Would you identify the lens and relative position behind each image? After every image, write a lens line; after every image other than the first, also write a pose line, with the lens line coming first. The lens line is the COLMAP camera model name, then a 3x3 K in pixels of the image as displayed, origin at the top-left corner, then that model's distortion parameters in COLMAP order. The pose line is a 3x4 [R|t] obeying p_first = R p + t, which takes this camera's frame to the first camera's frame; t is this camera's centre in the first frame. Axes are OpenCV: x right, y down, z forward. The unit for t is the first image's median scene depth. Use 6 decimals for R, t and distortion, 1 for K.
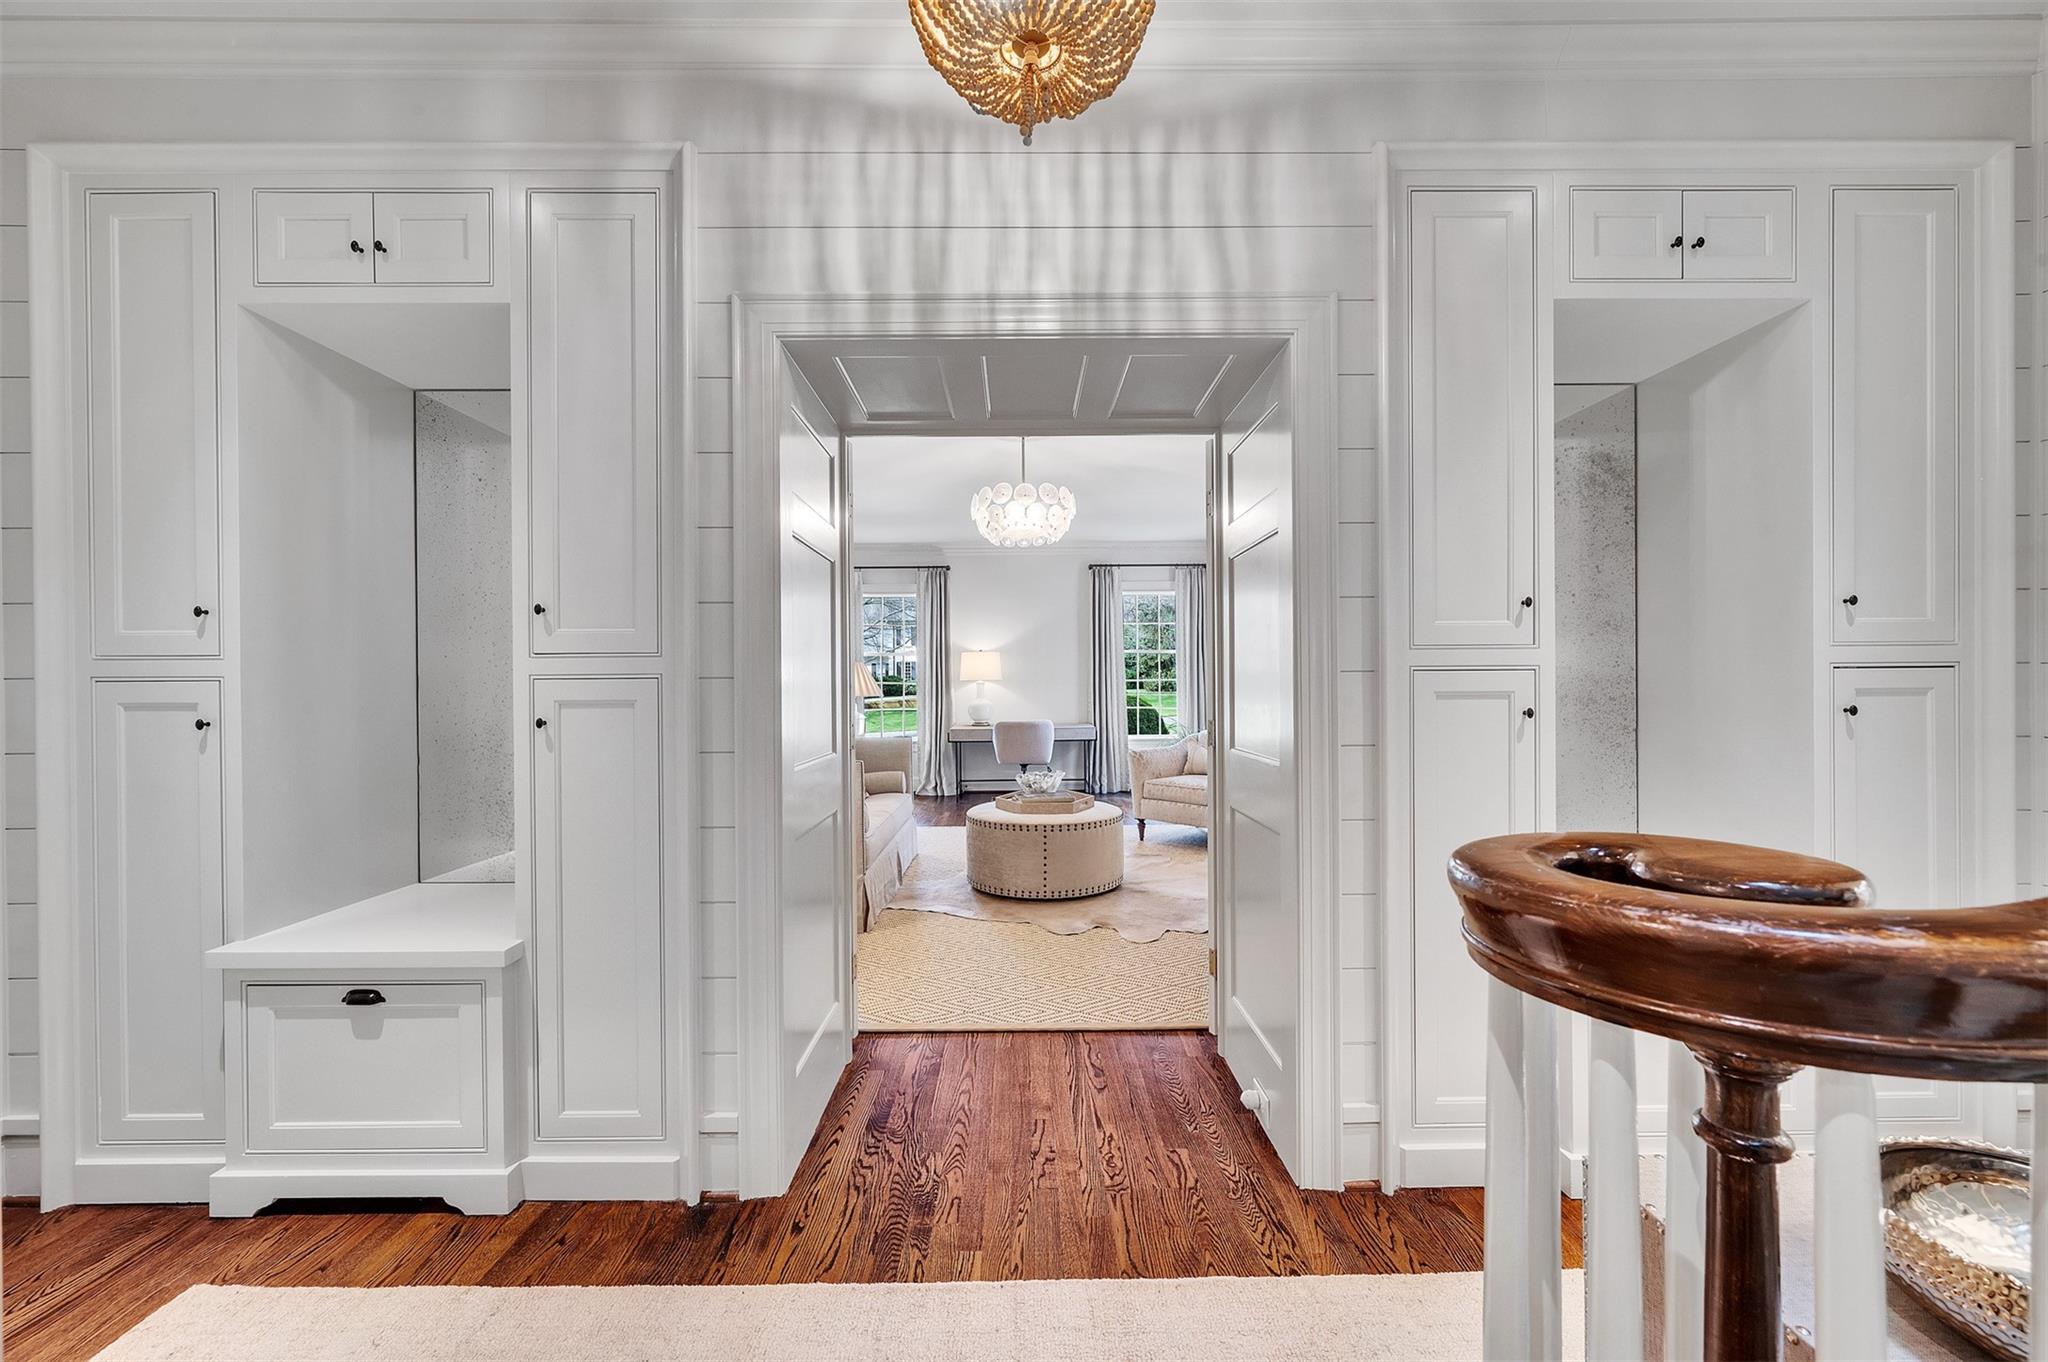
lens RADIAL K [[802.7, 0, 1038.9], [0, 802.7, 689.5], [0, 0, 1]] dist [0.000232, 0.000832]
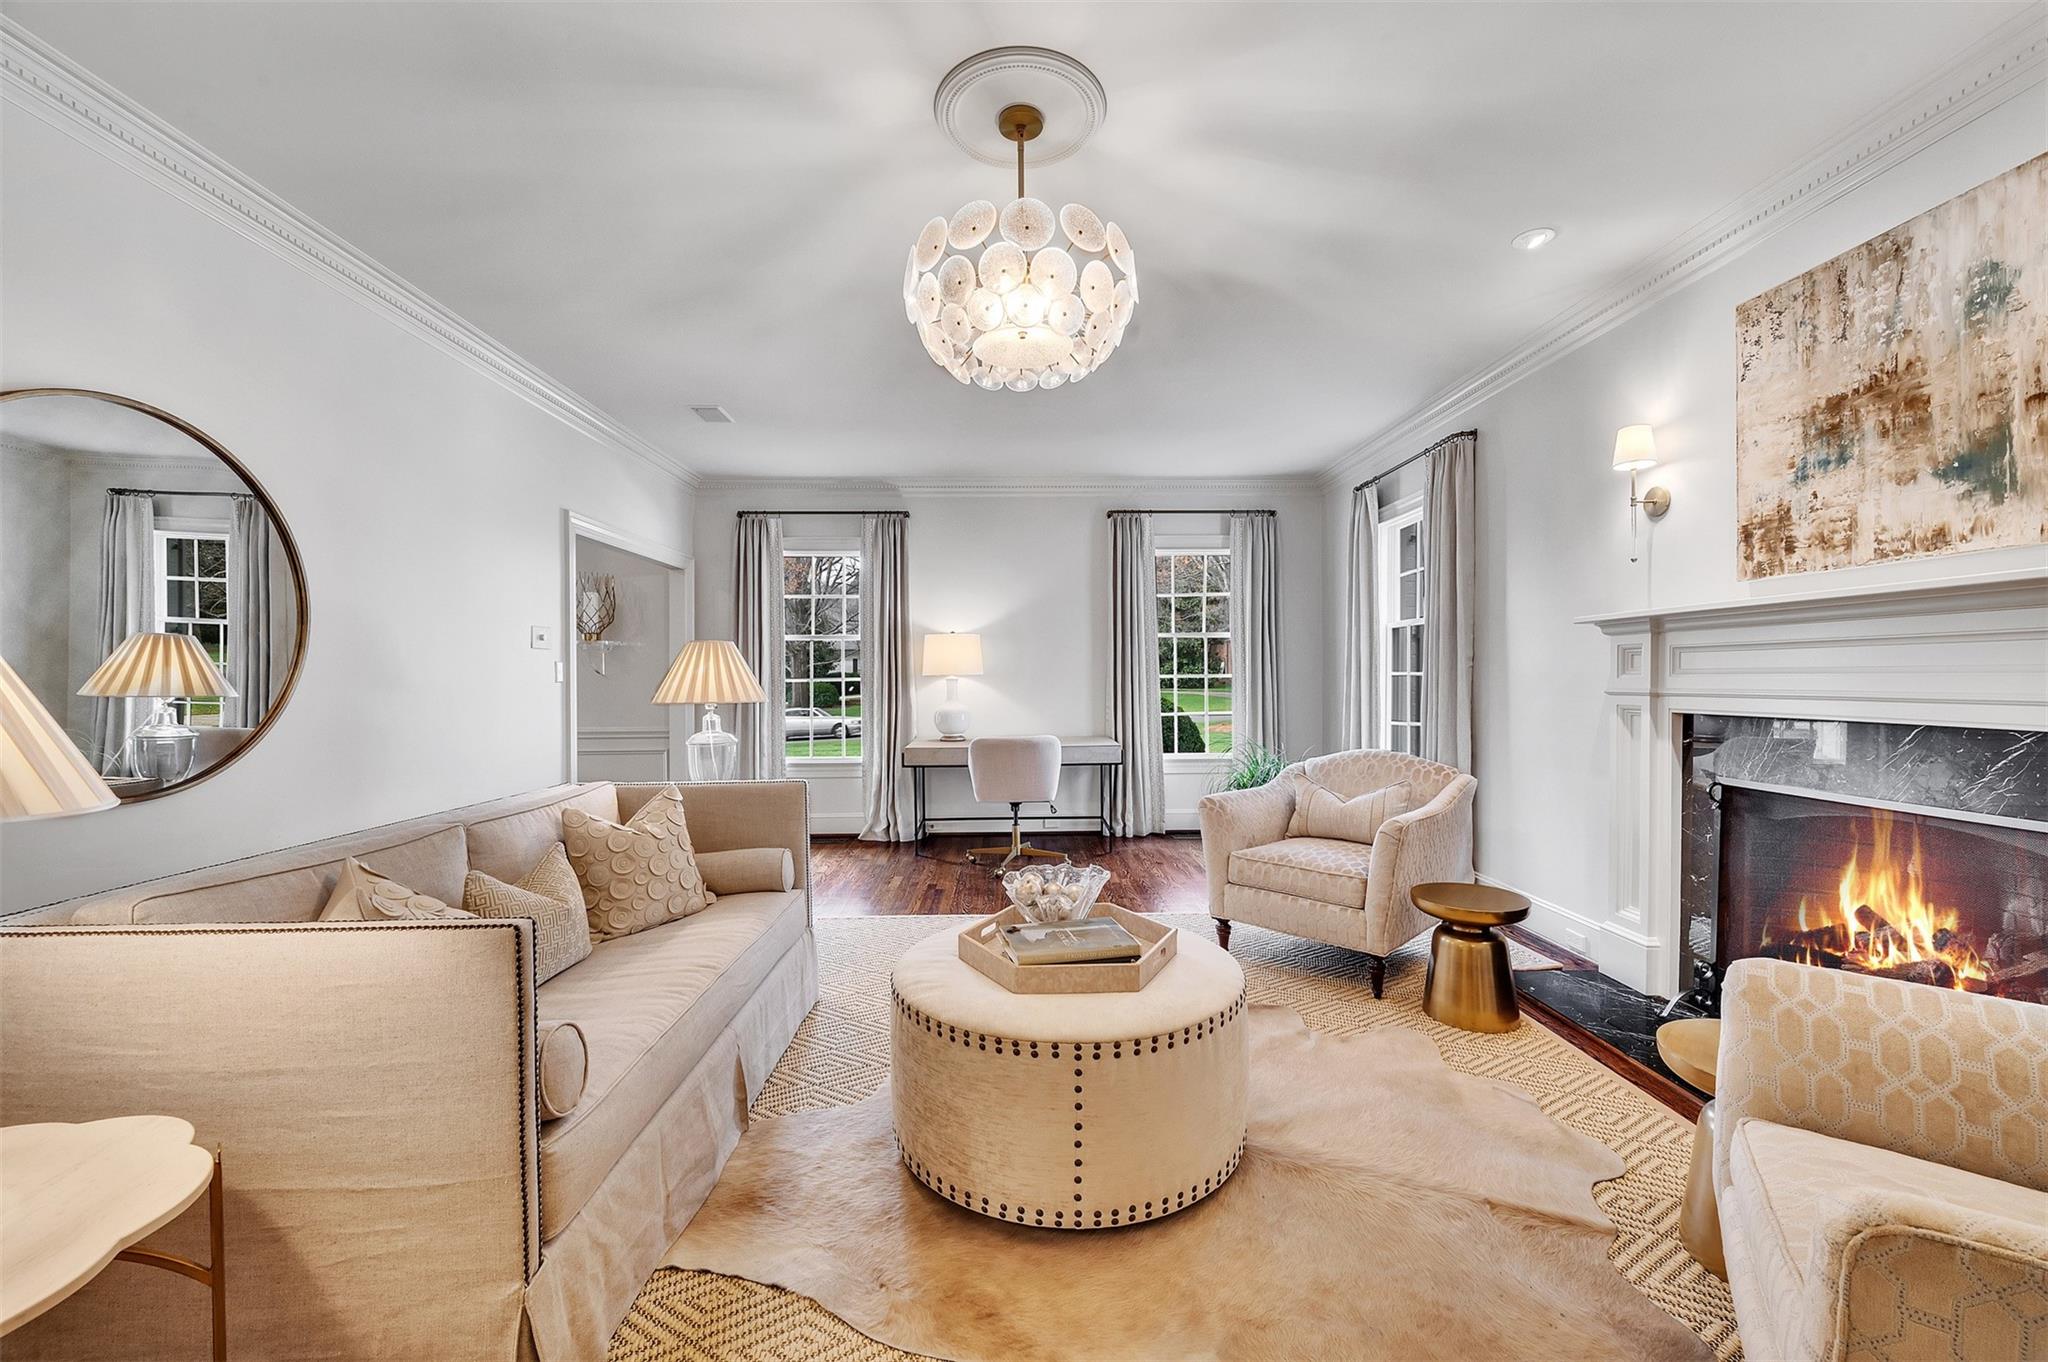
lens RADIAL K [[802.7, 0, 1038.9], [0, 802.7, 689.5], [0, 0, 1]] dist [0.000232, 0.000832]
pose [[0.999871, 0.001501, 0.015976, -0.008934], [-0.001570, 0.999989, 0.004311, -0.002257], [-0.015969, -0.004335, 0.999863, 0.303067]]
